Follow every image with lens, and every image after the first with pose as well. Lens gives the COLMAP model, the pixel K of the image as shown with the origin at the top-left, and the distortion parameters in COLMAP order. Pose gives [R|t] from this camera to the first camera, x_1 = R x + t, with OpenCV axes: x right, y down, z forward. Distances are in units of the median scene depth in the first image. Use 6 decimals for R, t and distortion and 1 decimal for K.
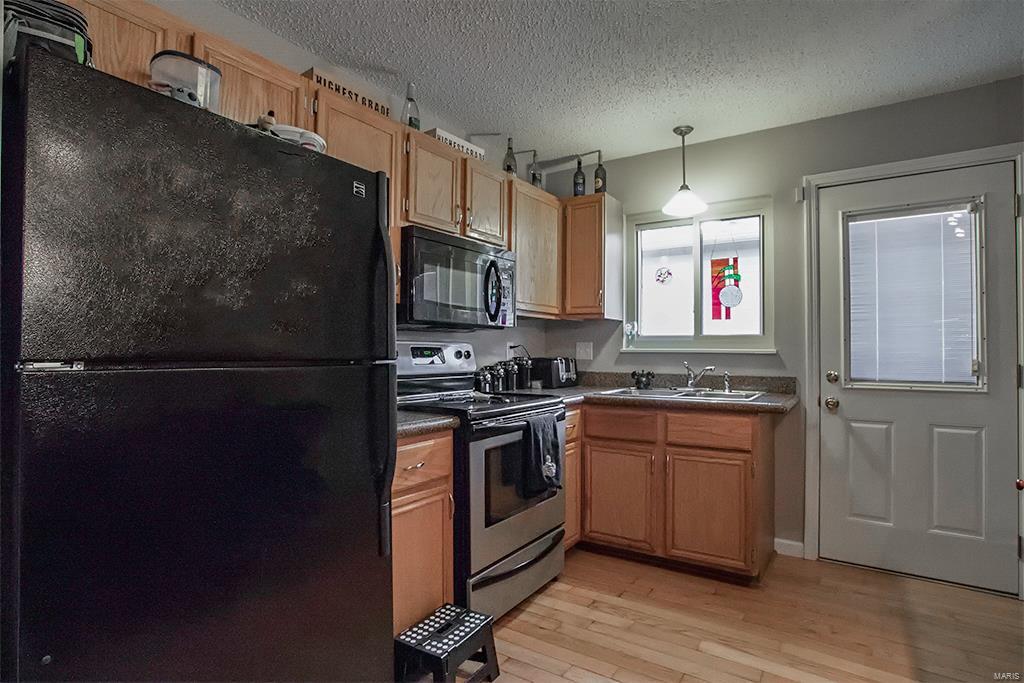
lens RADIAL K [[521.6, 0, 508.9], [0, 521.6, 339.6], [0, 0, 1]] dist [-0.047046, -0.000482]
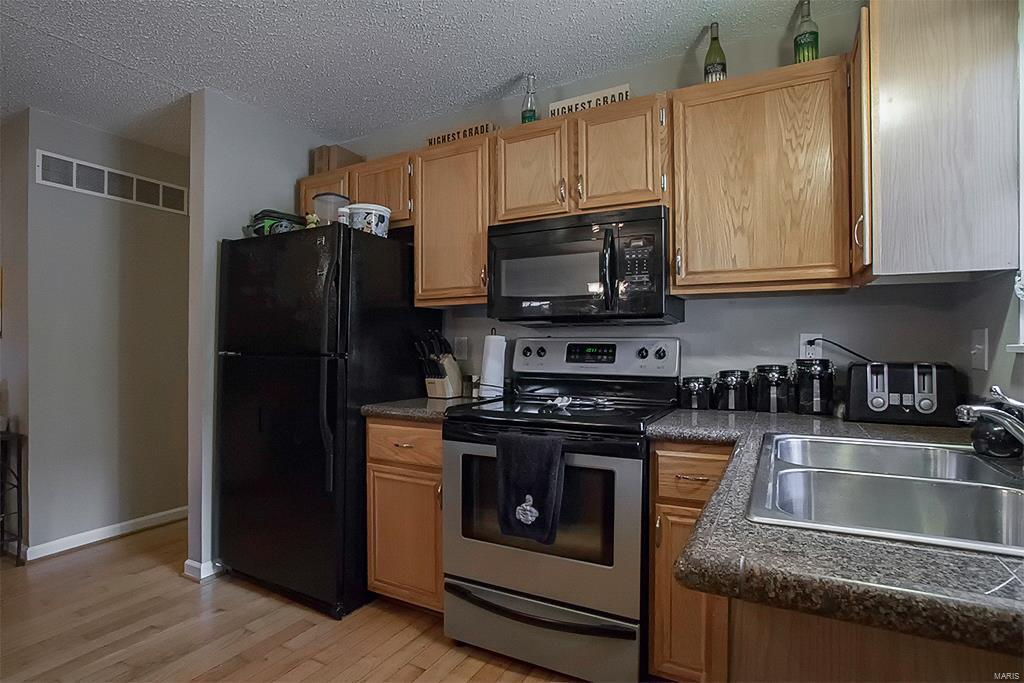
lens RADIAL K [[521.6, 0, 513.9], [0, 521.6, 341.7], [0, 0, 1]] dist [-0.047046, -0.000482]
pose [[0.107653, -0.015957, -0.994061, 0.695544], [0.017993, 0.999739, -0.014099, 0.019913], [0.994026, -0.016368, 0.107912, 0.766875]]
